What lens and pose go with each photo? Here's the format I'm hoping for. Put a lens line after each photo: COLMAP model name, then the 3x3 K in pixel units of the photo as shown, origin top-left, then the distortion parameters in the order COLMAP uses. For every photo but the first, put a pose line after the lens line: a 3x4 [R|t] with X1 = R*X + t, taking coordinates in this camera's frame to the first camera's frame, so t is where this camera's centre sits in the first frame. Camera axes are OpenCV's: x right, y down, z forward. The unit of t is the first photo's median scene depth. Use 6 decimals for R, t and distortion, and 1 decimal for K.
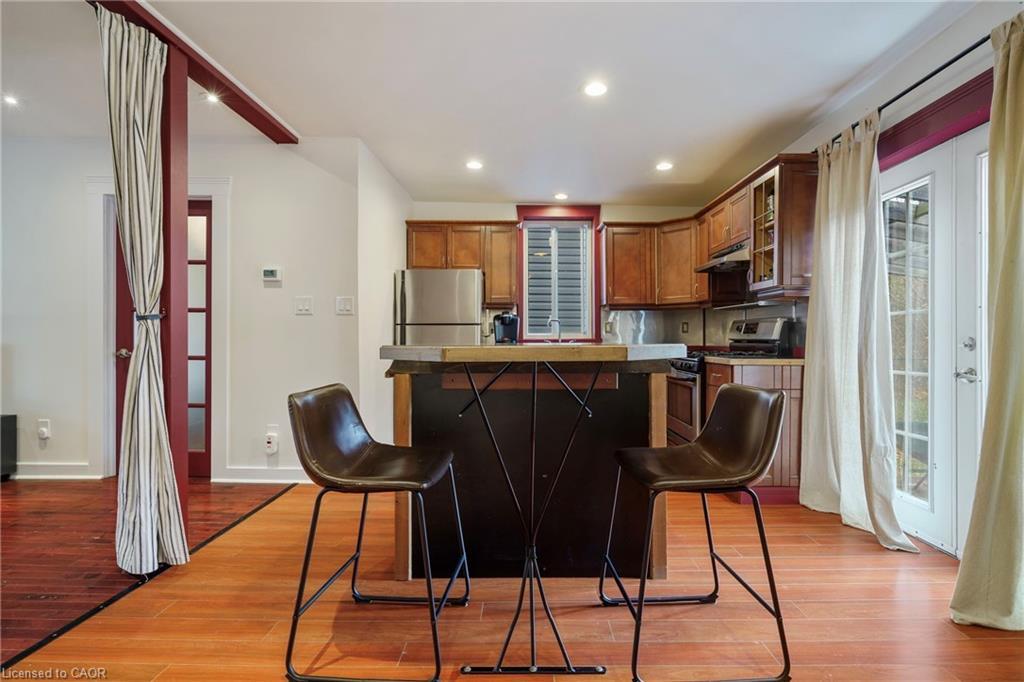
lens RADIAL K [[469.2, 0, 523.0], [0, 469.2, 341.7], [0, 0, 1]] dist [-0.005081, 0.002669]
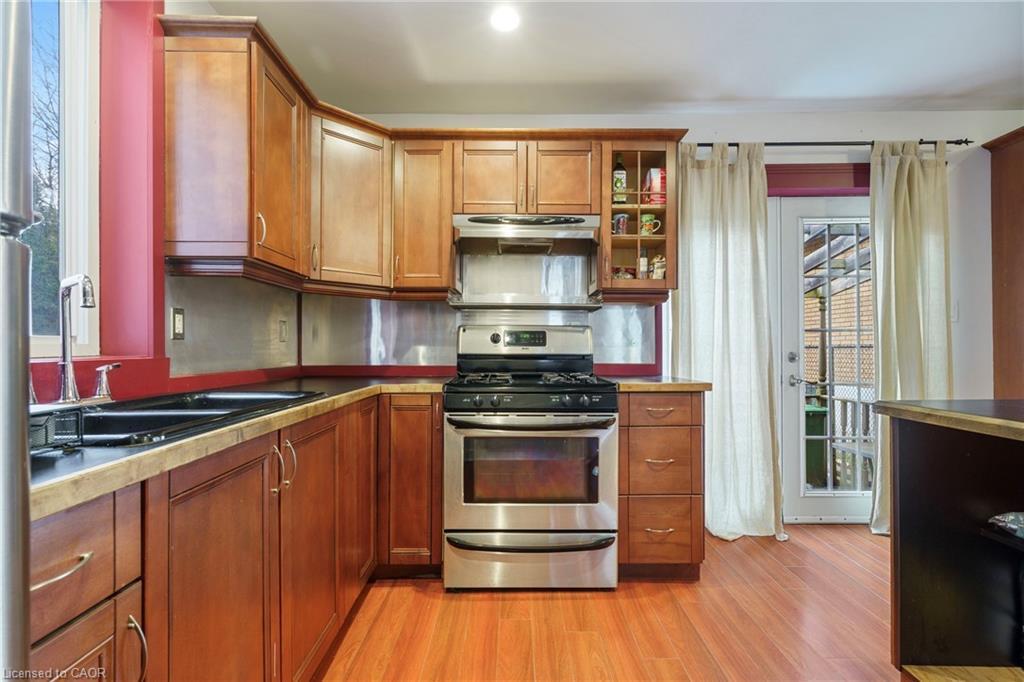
lens RADIAL K [[469.2, 0, 509.1], [0, 469.2, 346.0], [0, 0, 1]] dist [-0.005081, 0.002669]
pose [[0.007830, 0.005759, 0.999953, -0.195855], [0.006762, 0.999960, -0.005812, -0.012956], [-0.999946, 0.006807, 0.007791, 0.931222]]
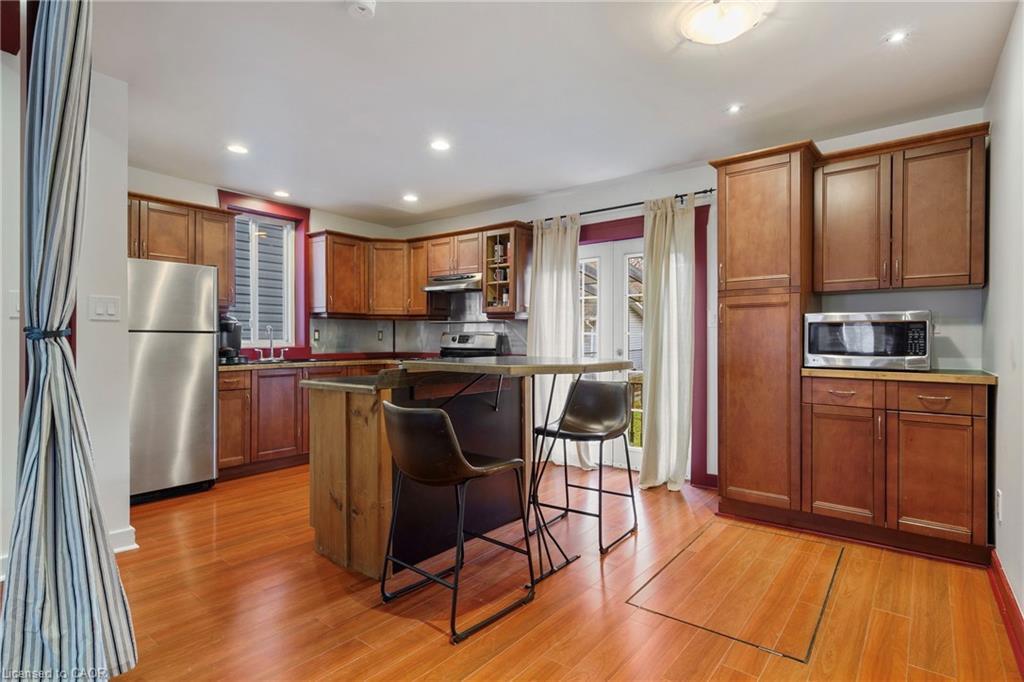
lens RADIAL K [[522.1, 0, 505.8], [0, 522.1, 339.2], [0, 0, 1]] dist [-0.000997, 0.002856]
pose [[0.630206, 0.003028, 0.776422, -0.510303], [0.001611, 0.999985, -0.005207, -0.019515], [-0.776426, 0.004532, 0.630192, 0.011726]]
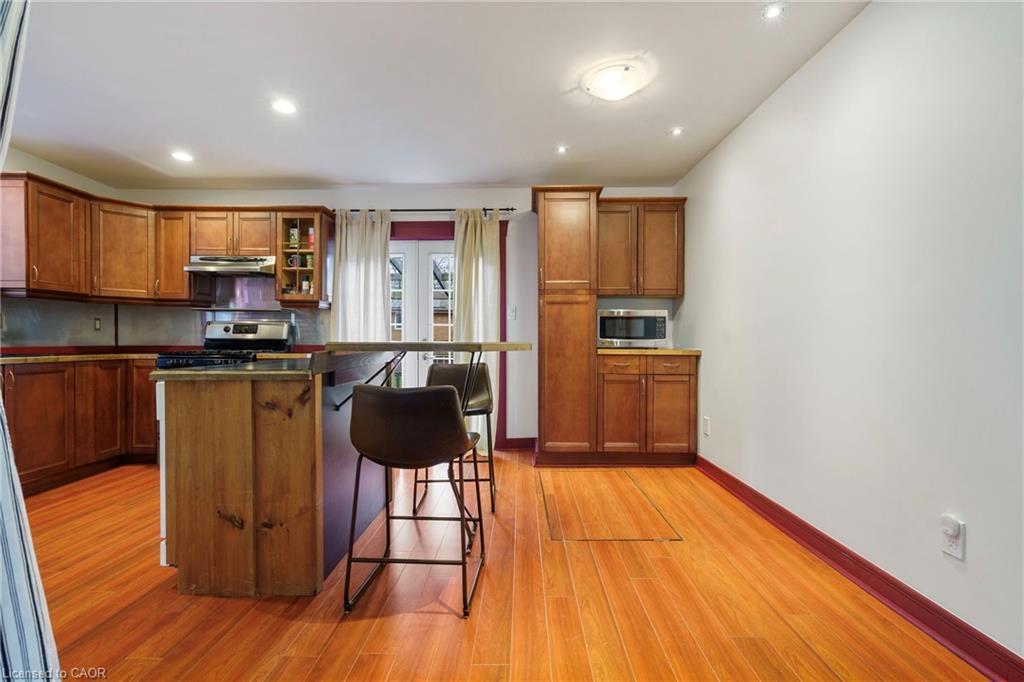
lens RADIAL K [[469.2, 0, 511.7], [0, 469.2, 343.5], [0, 0, 1]] dist [-0.005081, 0.002669]
pose [[0.019656, -0.005186, 0.999793, -0.596019], [0.003347, 0.999981, 0.005121, 0.002124], [-0.999801, 0.003246, 0.019673, 0.295023]]
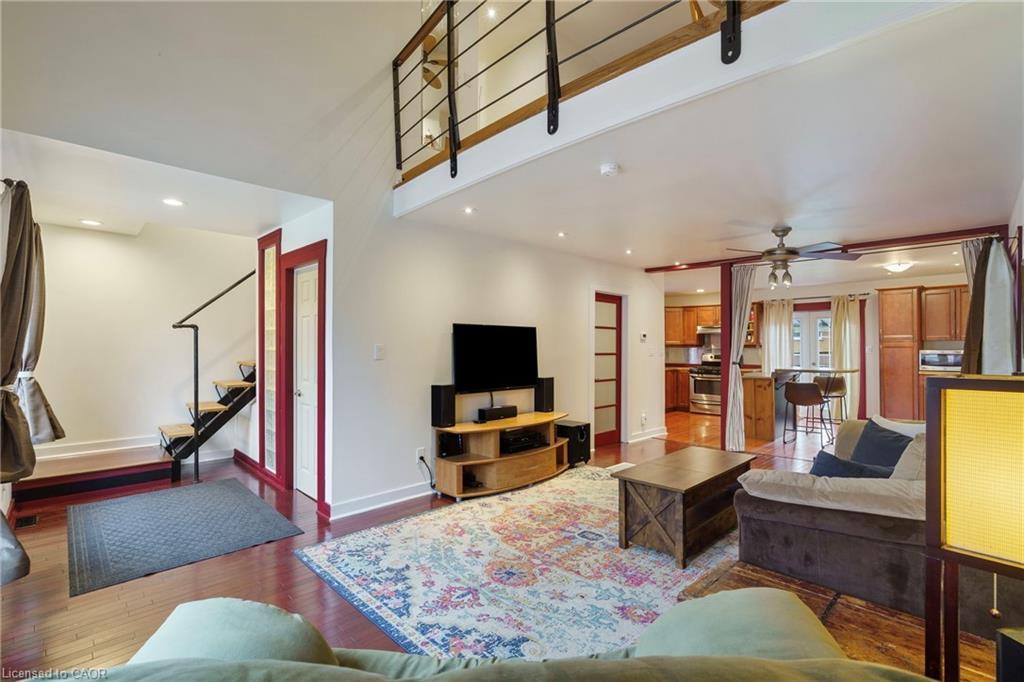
lens RADIAL K [[469.2, 0, 510.5], [0, 469.2, 344.5], [0, 0, 1]] dist [-0.005081, 0.002669]
pose [[0.719153, 0.001475, 0.694851, -1.936118], [0.008746, 0.999899, -0.011174, -0.073087], [-0.694797, 0.014113, 0.719067, -0.044455]]
